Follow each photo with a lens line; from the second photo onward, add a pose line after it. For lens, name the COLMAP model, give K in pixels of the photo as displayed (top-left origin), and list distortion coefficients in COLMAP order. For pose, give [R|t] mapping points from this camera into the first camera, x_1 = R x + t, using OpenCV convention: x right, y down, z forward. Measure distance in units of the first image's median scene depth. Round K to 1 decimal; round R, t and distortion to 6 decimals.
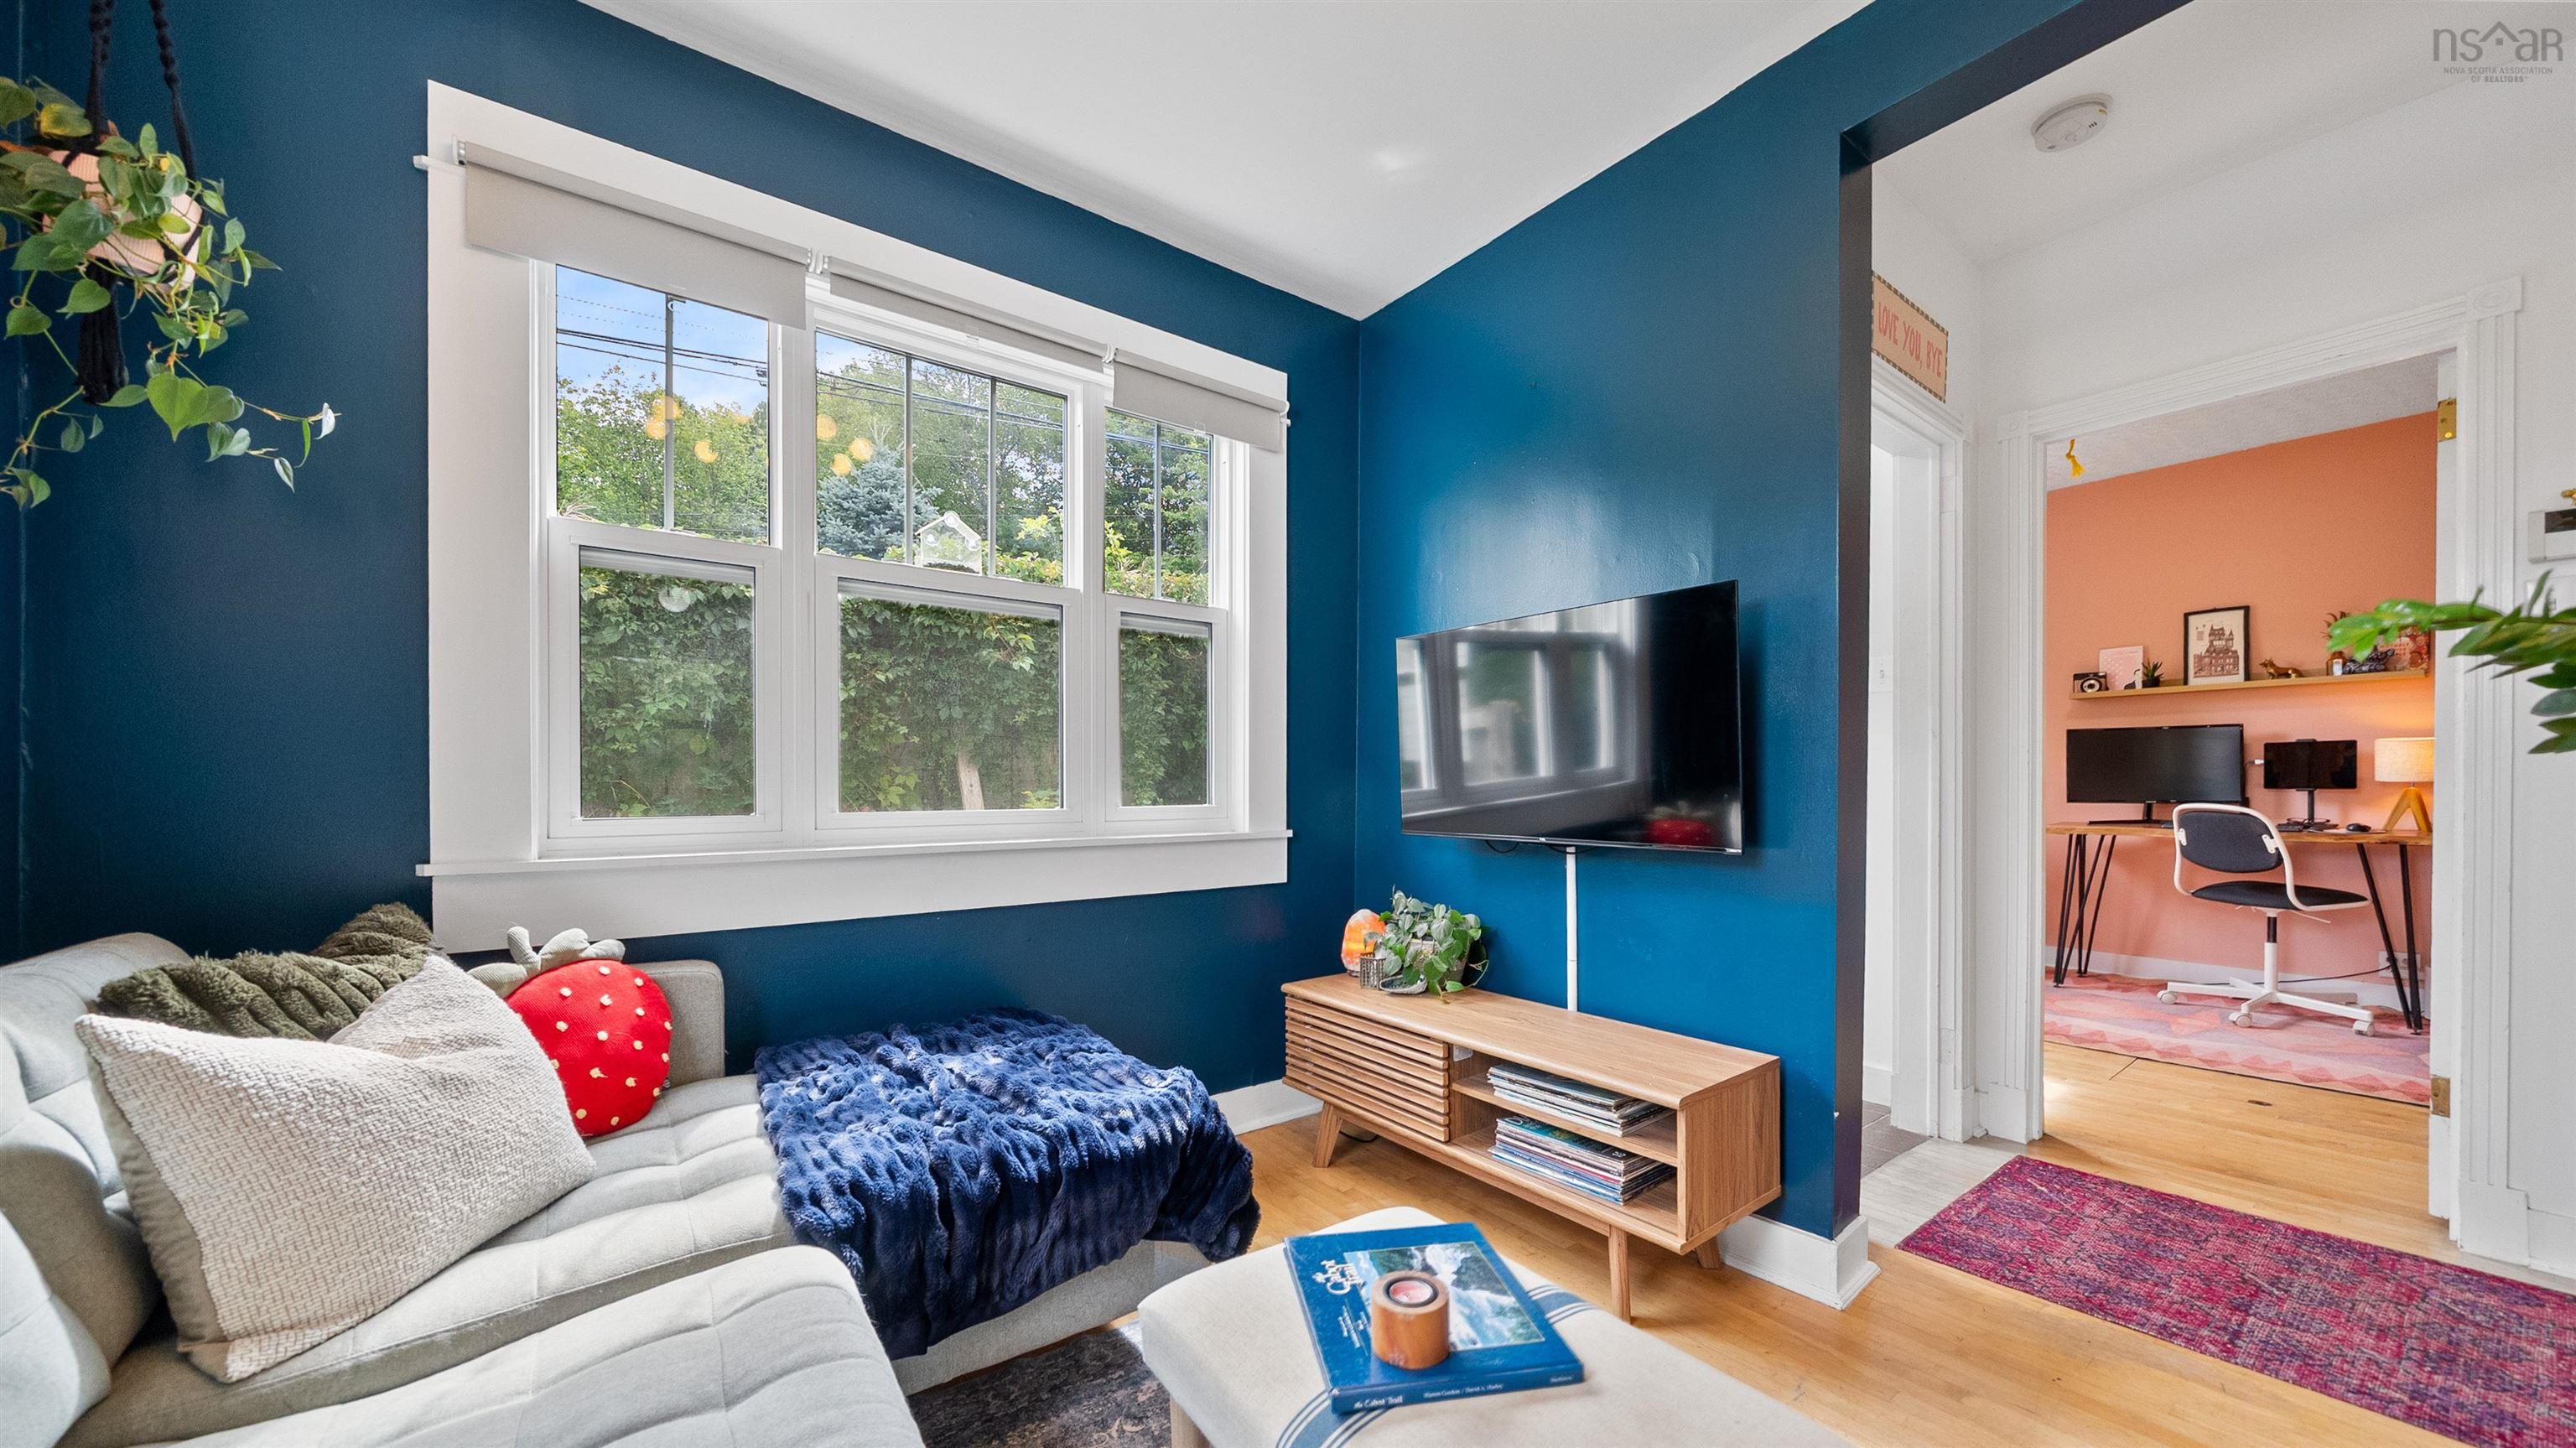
lens RADIAL K [[915.9, 0, 1294.8], [0, 915.9, 789.3], [0, 0, 1]] dist [-0.007182, 0.000448]
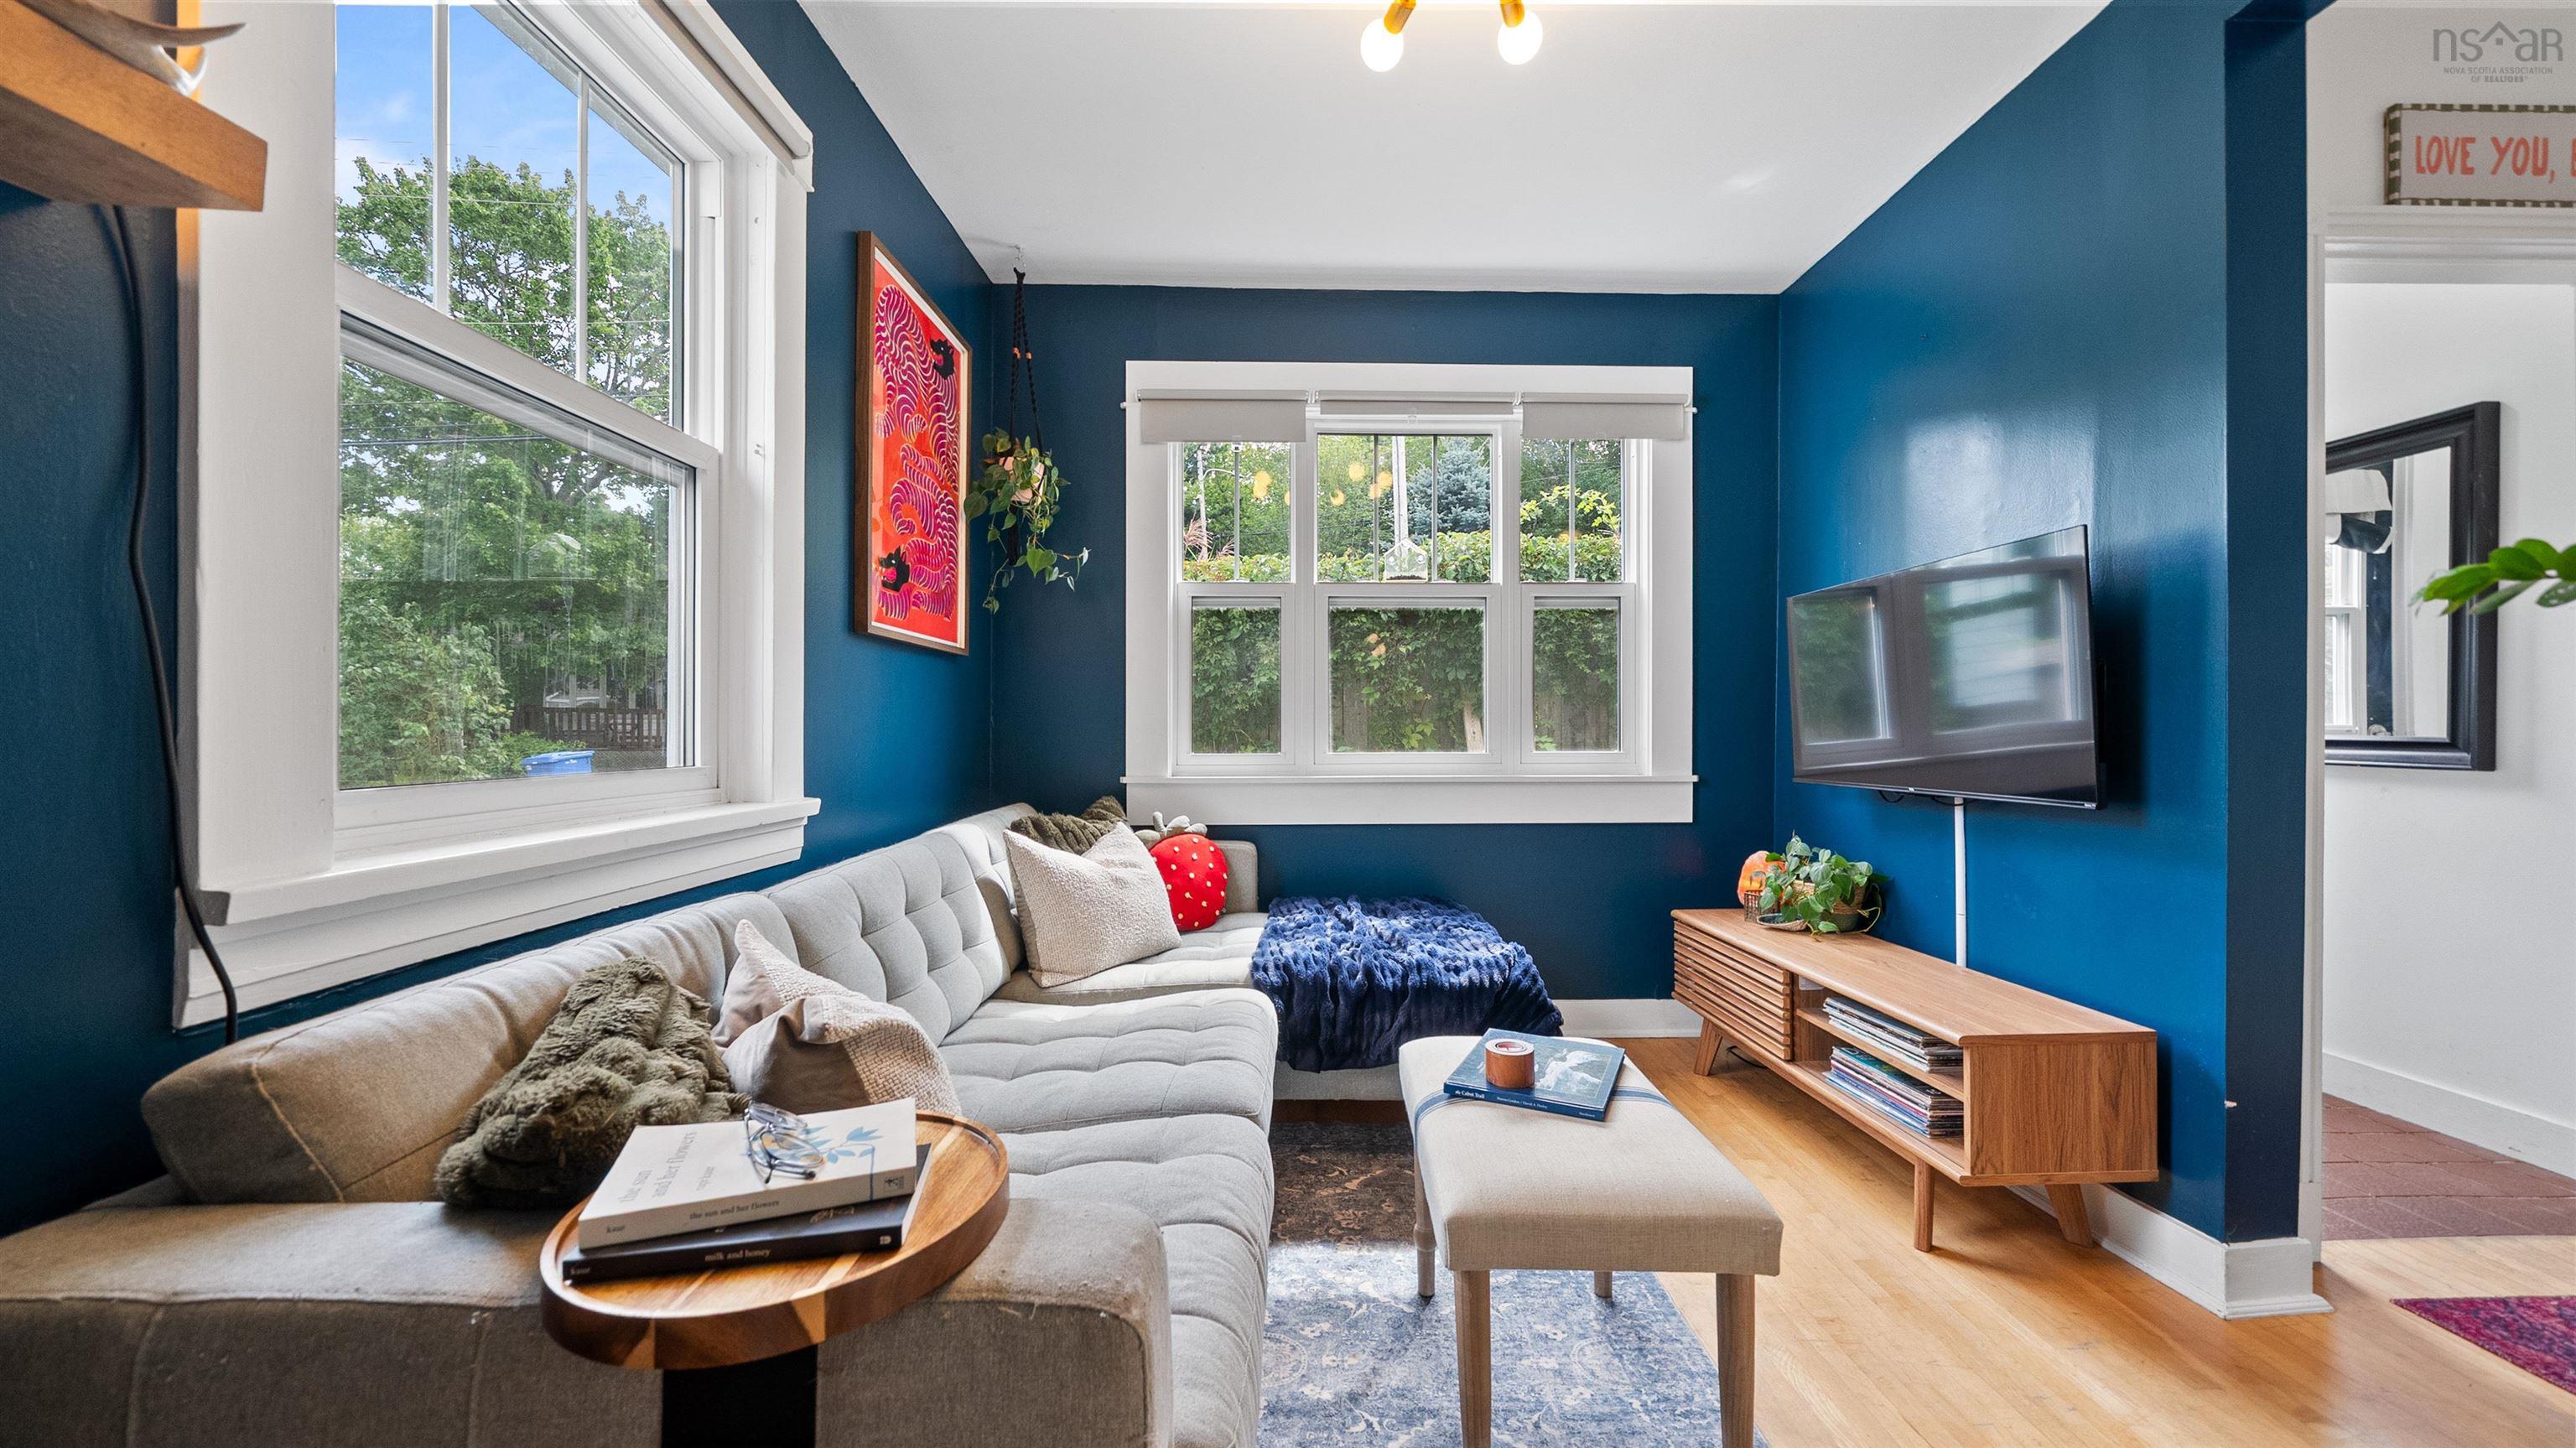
lens RADIAL K [[890.3, 0, 1288.0], [0, 890.3, 724.0], [0, 0, 1]] dist [-0.002516, -0.000255]
pose [[0.808019, -0.004062, -0.589142, 0.344060], [-0.003745, 0.999921, -0.012030, -0.004849], [0.589144, 0.011927, 0.807940, -0.245627]]
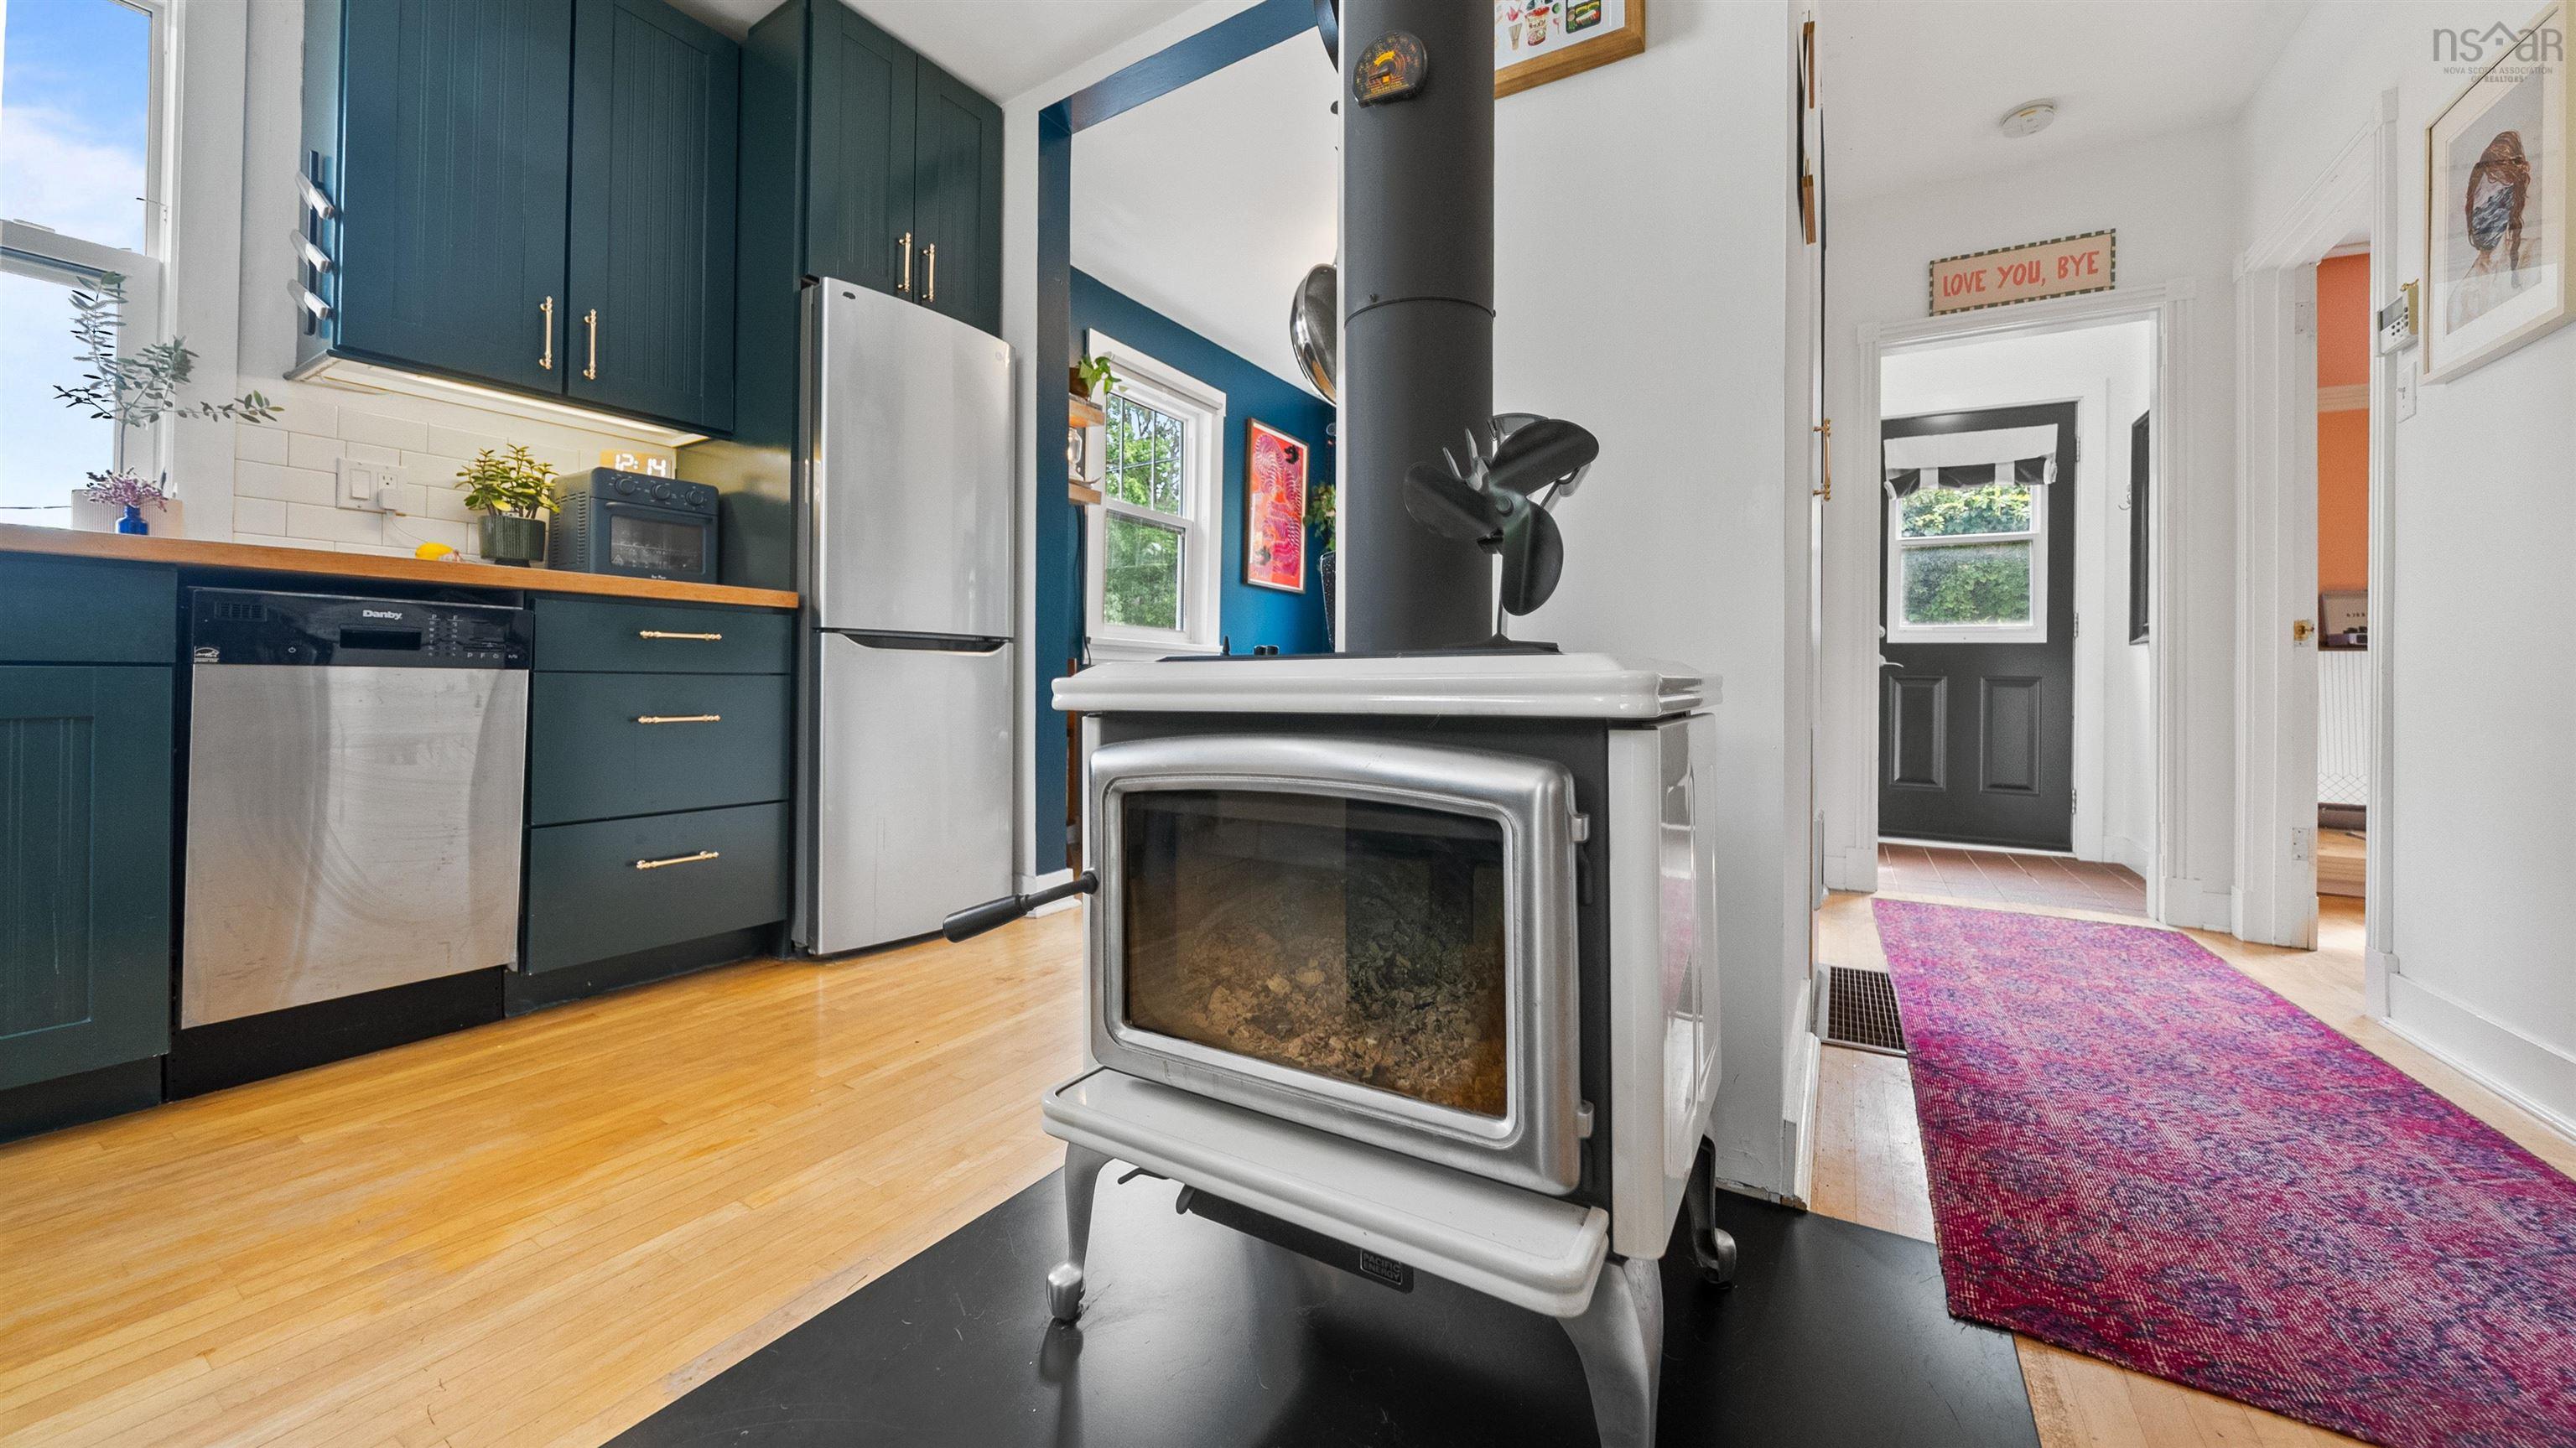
lens RADIAL K [[897.9, 0, 1296.9], [0, 897.9, 666.8], [0, 0, 1]] dist [0.001301, -0.004276]
pose [[0.394808, -0.005824, -0.918745, 1.790834], [-0.025675, 0.999519, -0.017370, 0.163020], [0.918405, 0.030447, 0.394468, -0.580759]]
